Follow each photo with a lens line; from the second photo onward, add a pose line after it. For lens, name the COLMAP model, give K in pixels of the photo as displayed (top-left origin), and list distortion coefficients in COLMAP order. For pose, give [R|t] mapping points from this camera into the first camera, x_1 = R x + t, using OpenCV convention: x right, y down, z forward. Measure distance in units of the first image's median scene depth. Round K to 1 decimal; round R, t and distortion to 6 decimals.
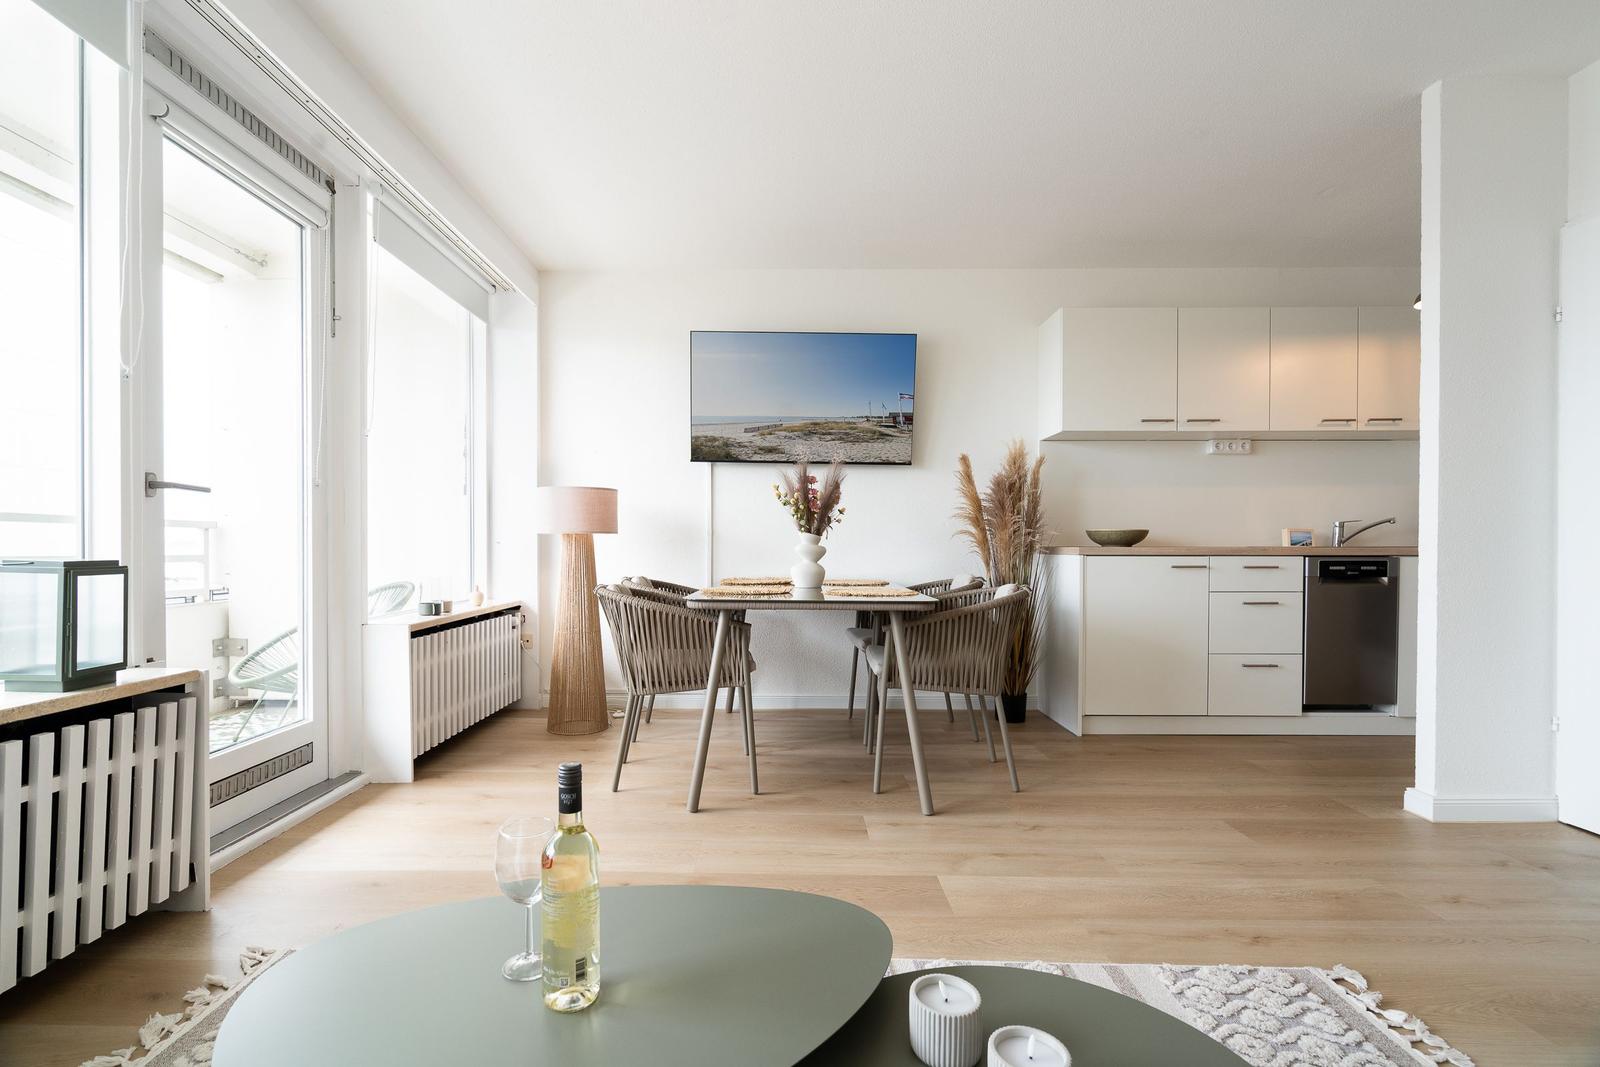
lens RADIAL K [[724.7, 0, 796.5], [0, 724.7, 543.9], [0, 0, 1]] dist [-0.007771, 0.000616]
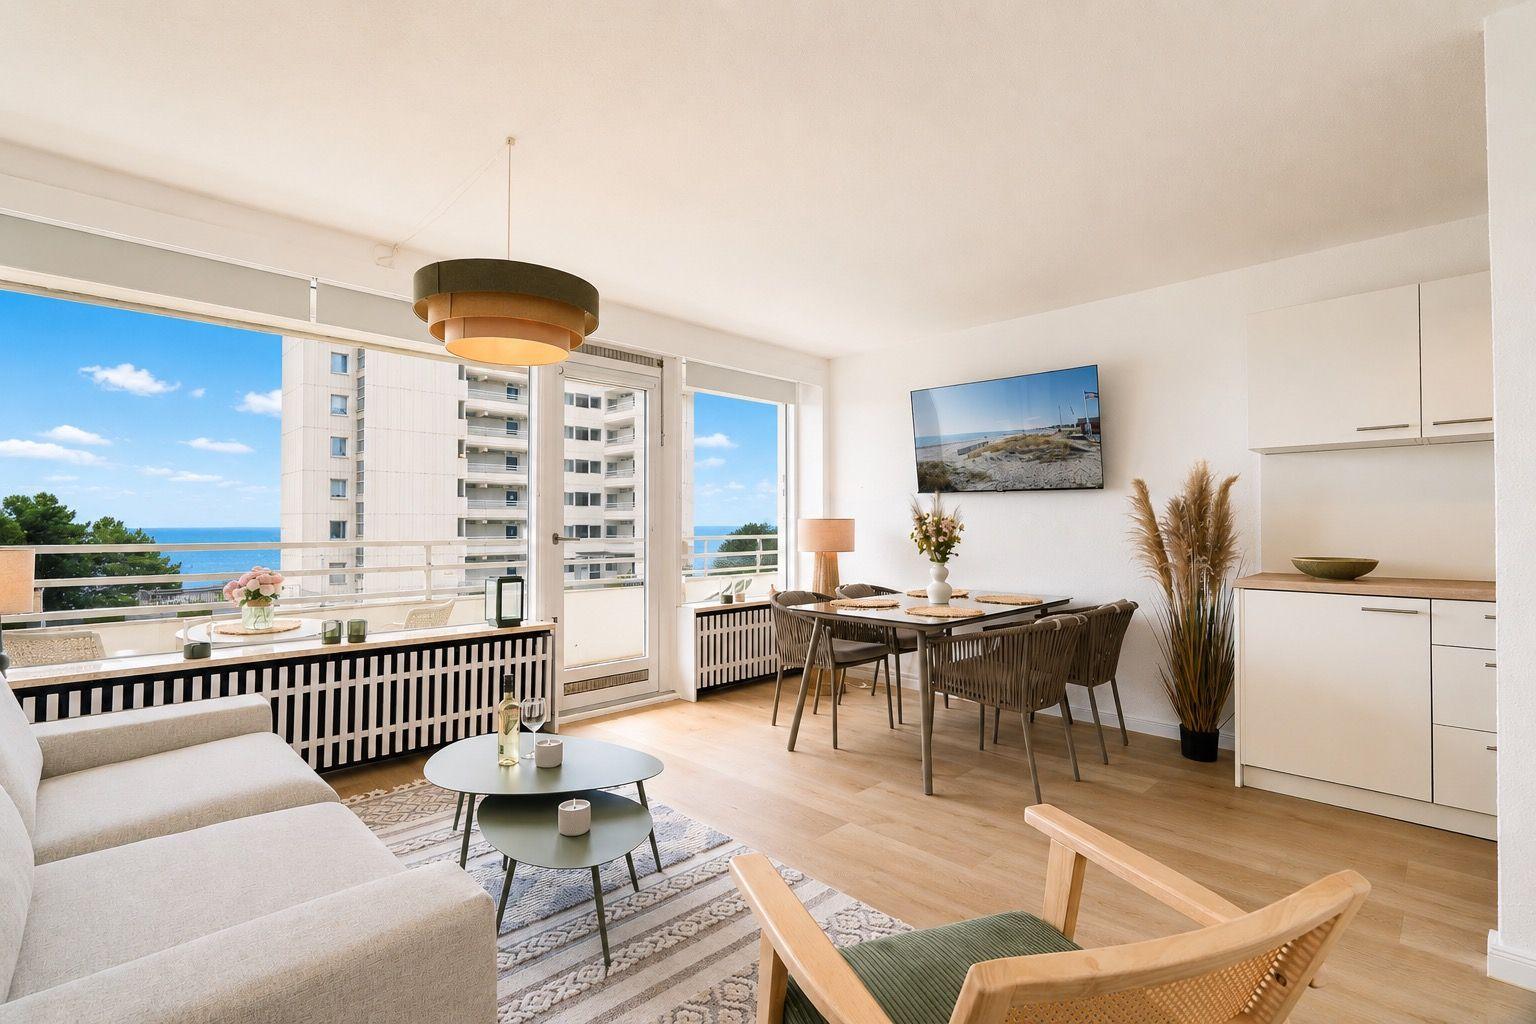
lens RADIAL K [[695.7, 0, 775.1], [0, 695.7, 507.5], [0, 0, 1]] dist [-0.007771, 0.000616]
pose [[0.720025, -0.021380, -0.693618, 0.707177], [0.000499, 0.999541, -0.030291, -0.073455], [0.693947, 0.021464, 0.719706, -0.051701]]
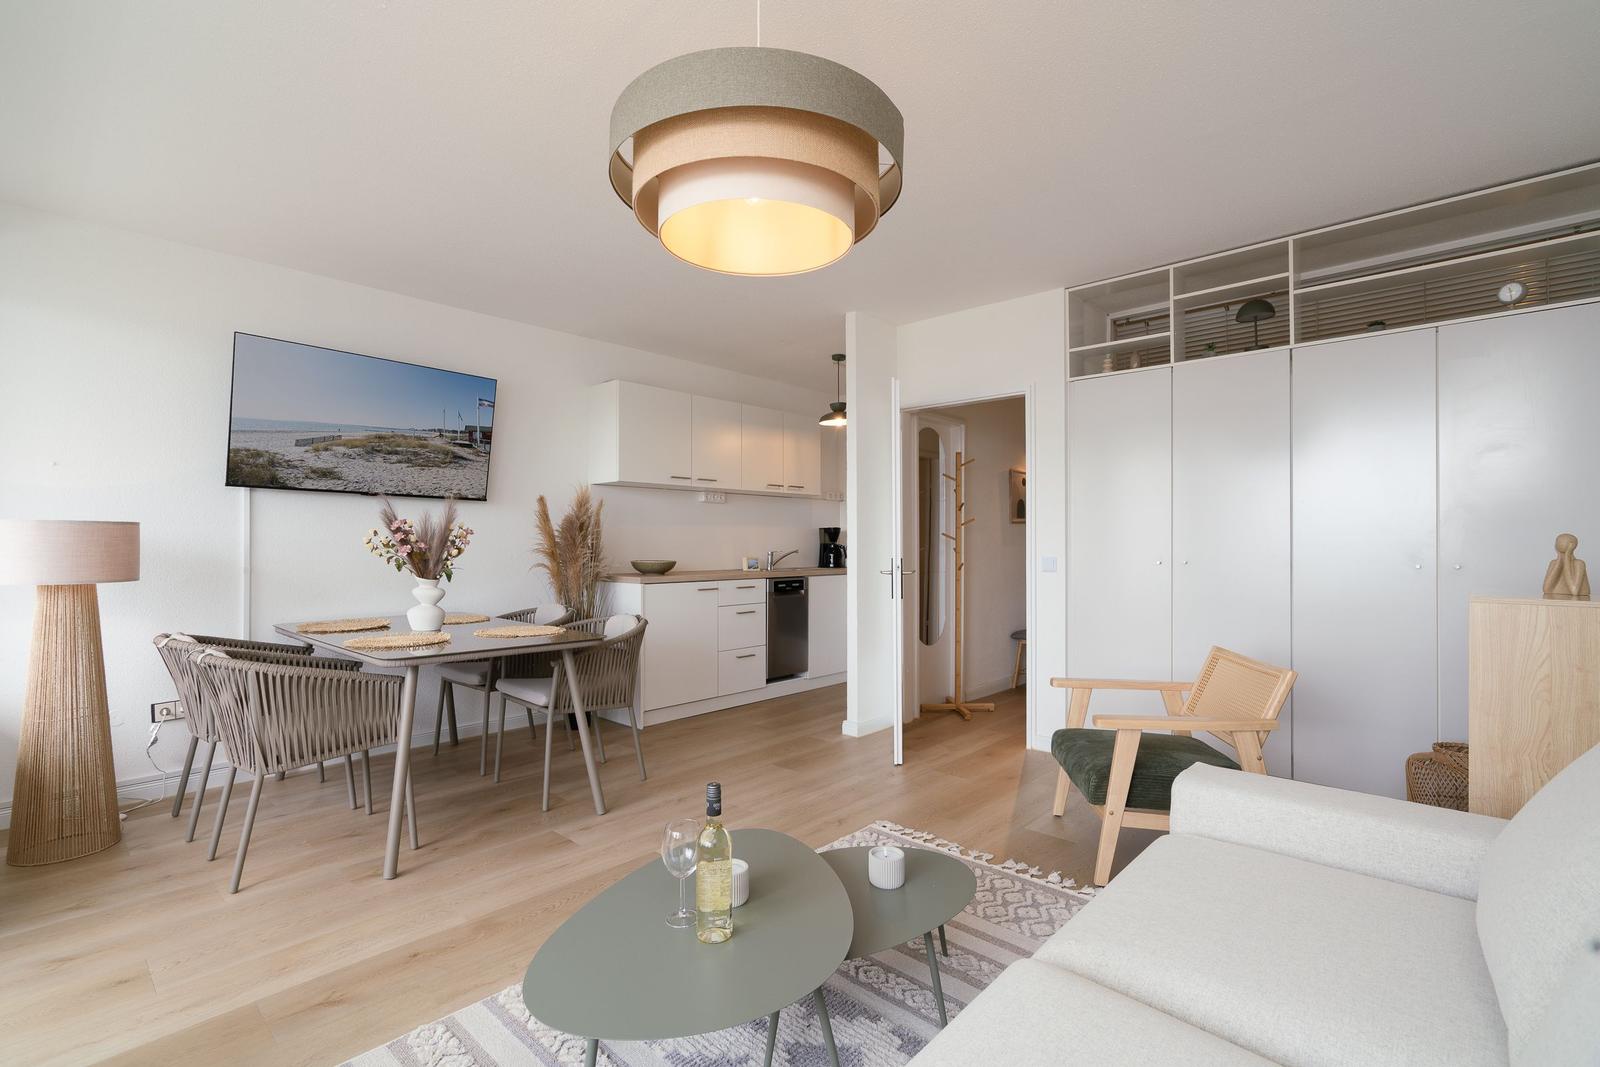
lens RADIAL K [[724.7, 0, 799.3], [0, 724.7, 520.1], [0, 0, 1]] dist [-0.007771, 0.000616]
pose [[0.664731, 0.023787, 0.746704, -0.443721], [-0.000254, 0.999500, -0.031614, -0.067407], [-0.747082, 0.020826, 0.664405, -0.048351]]
